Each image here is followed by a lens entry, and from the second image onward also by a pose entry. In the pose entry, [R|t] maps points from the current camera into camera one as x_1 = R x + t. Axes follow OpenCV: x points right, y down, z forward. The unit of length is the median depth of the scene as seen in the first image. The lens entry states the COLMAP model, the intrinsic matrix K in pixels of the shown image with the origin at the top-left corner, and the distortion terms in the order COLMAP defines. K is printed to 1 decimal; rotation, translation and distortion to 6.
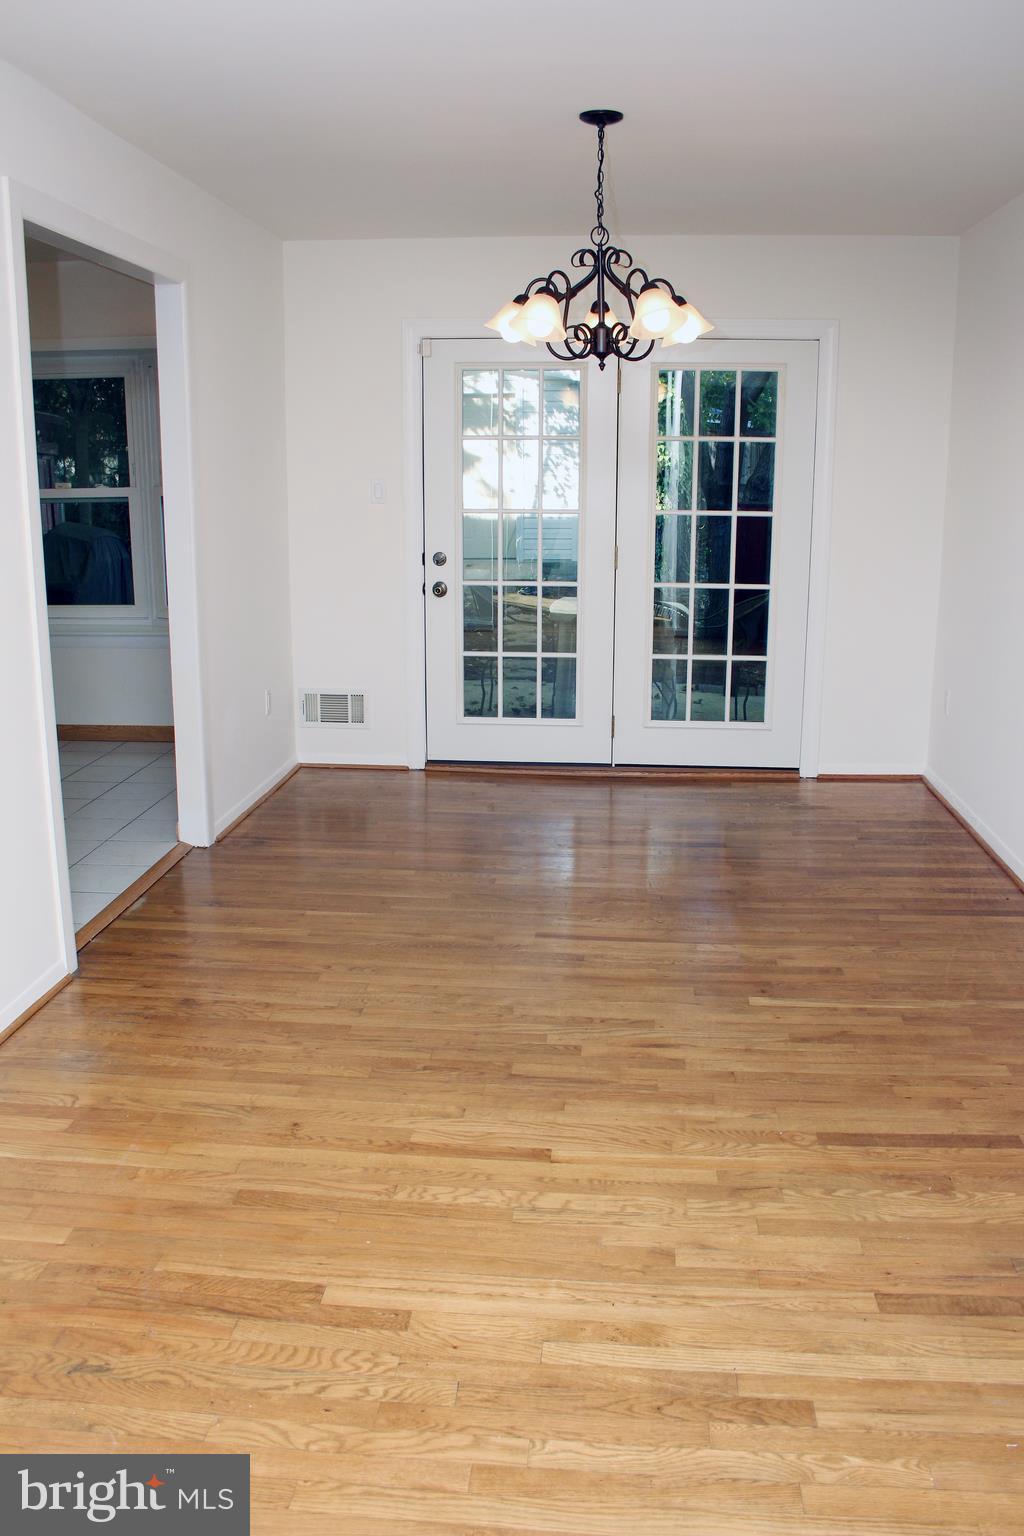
lens RADIAL K [[1284.0, 0, 505.4], [0, 1284.0, 765.9], [0, 0, 1]] dist [-0.156024, 0.134962]
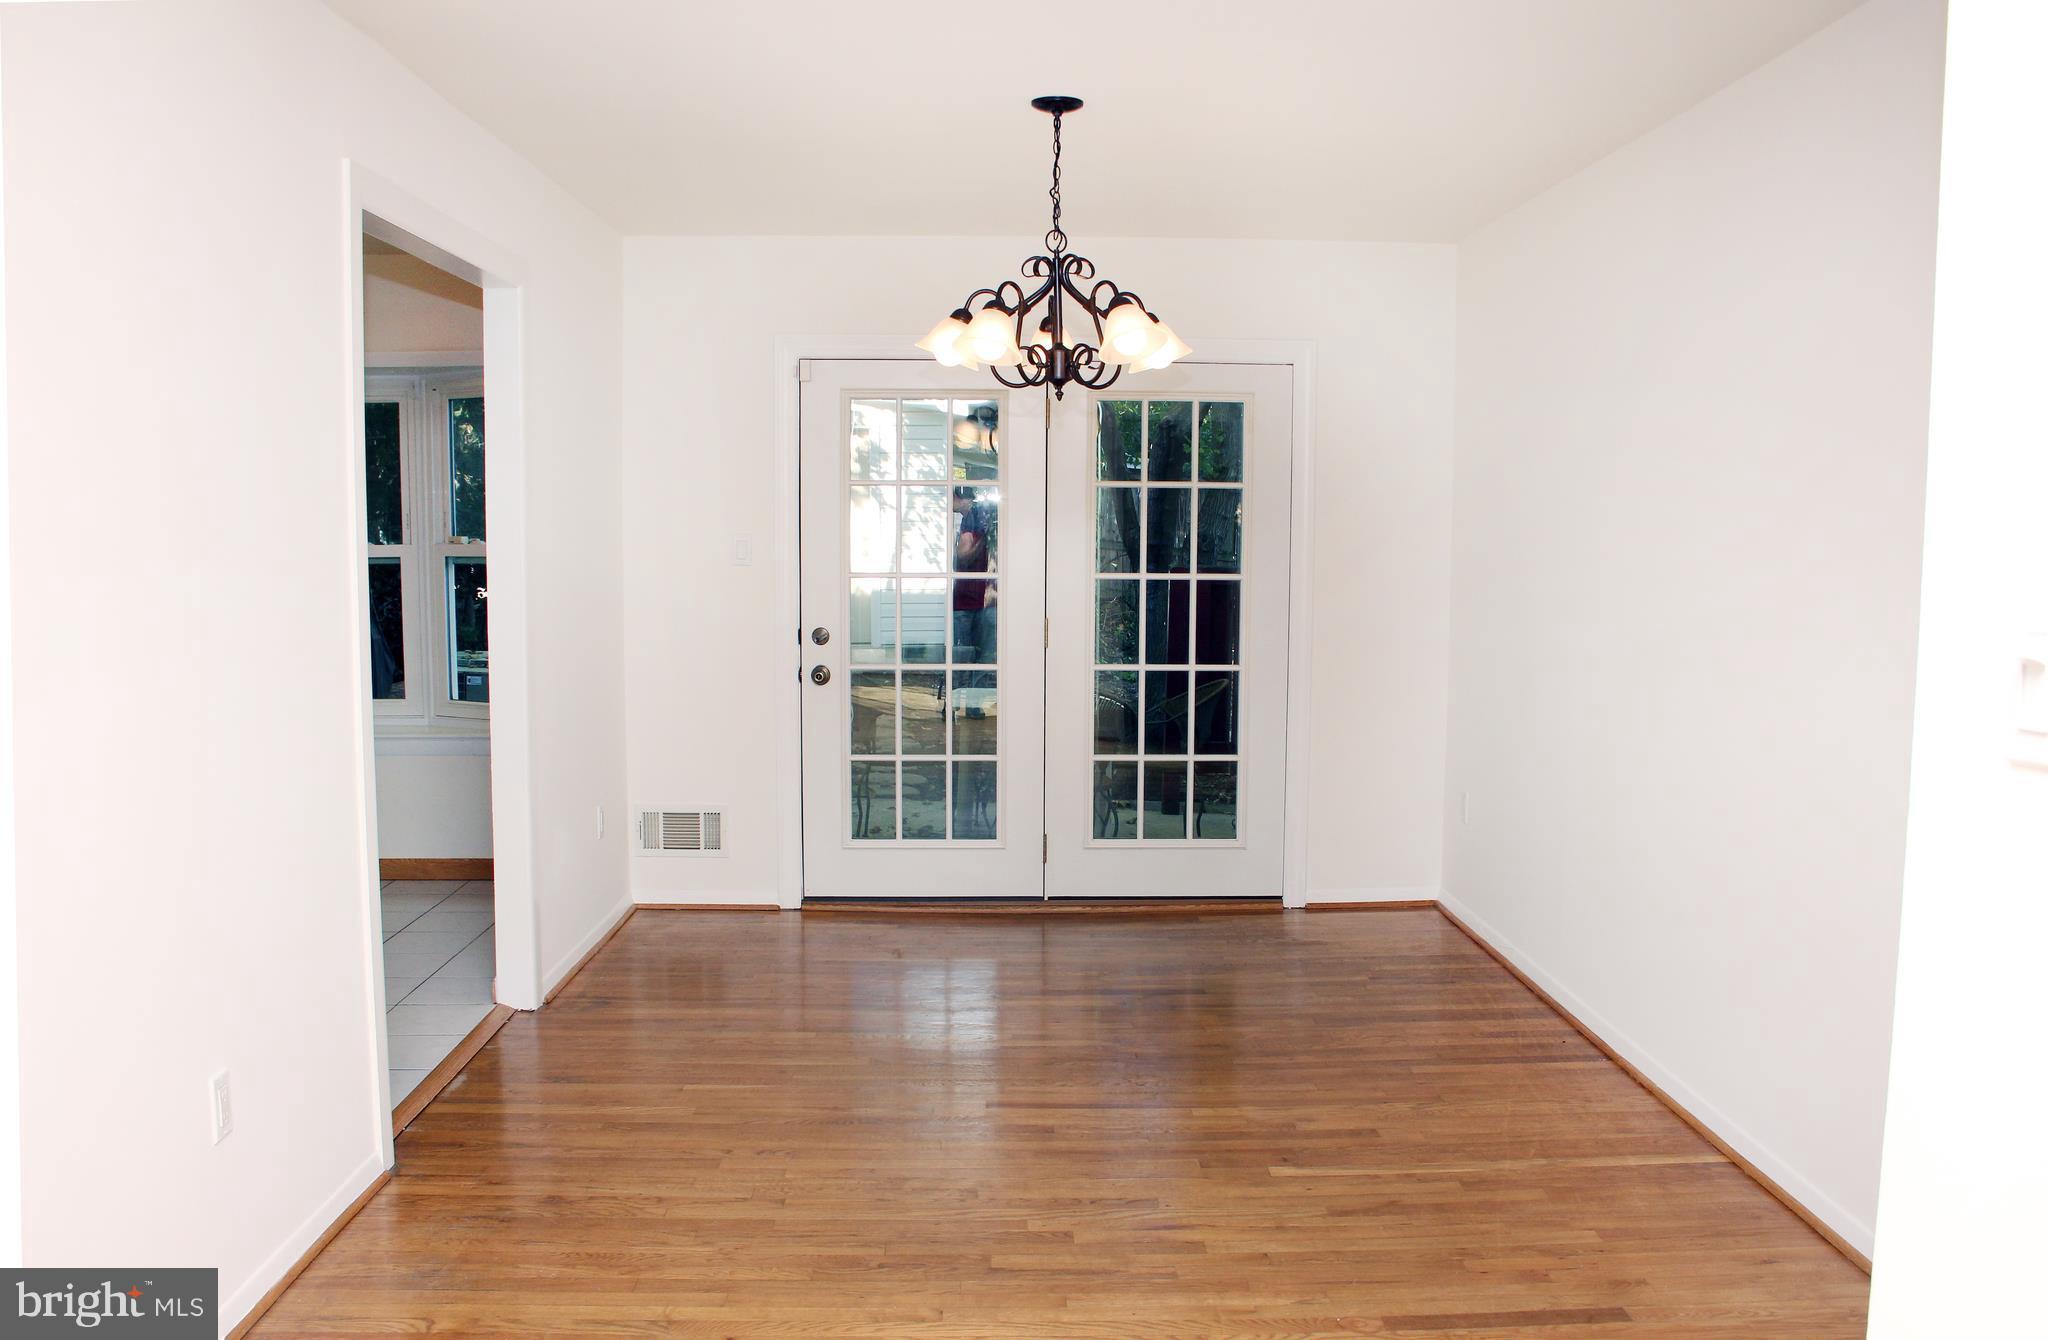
lens RADIAL K [[1741.8, 0, 1028.6], [0, 1741.8, 682.1], [0, 0, 1]] dist [-0.119818, 0.048472]
pose [[0.993113, -0.008814, 0.116824, -0.076999], [0.025134, 0.989978, -0.138970, 0.025538], [-0.114429, 0.140950, 0.983382, -0.083596]]
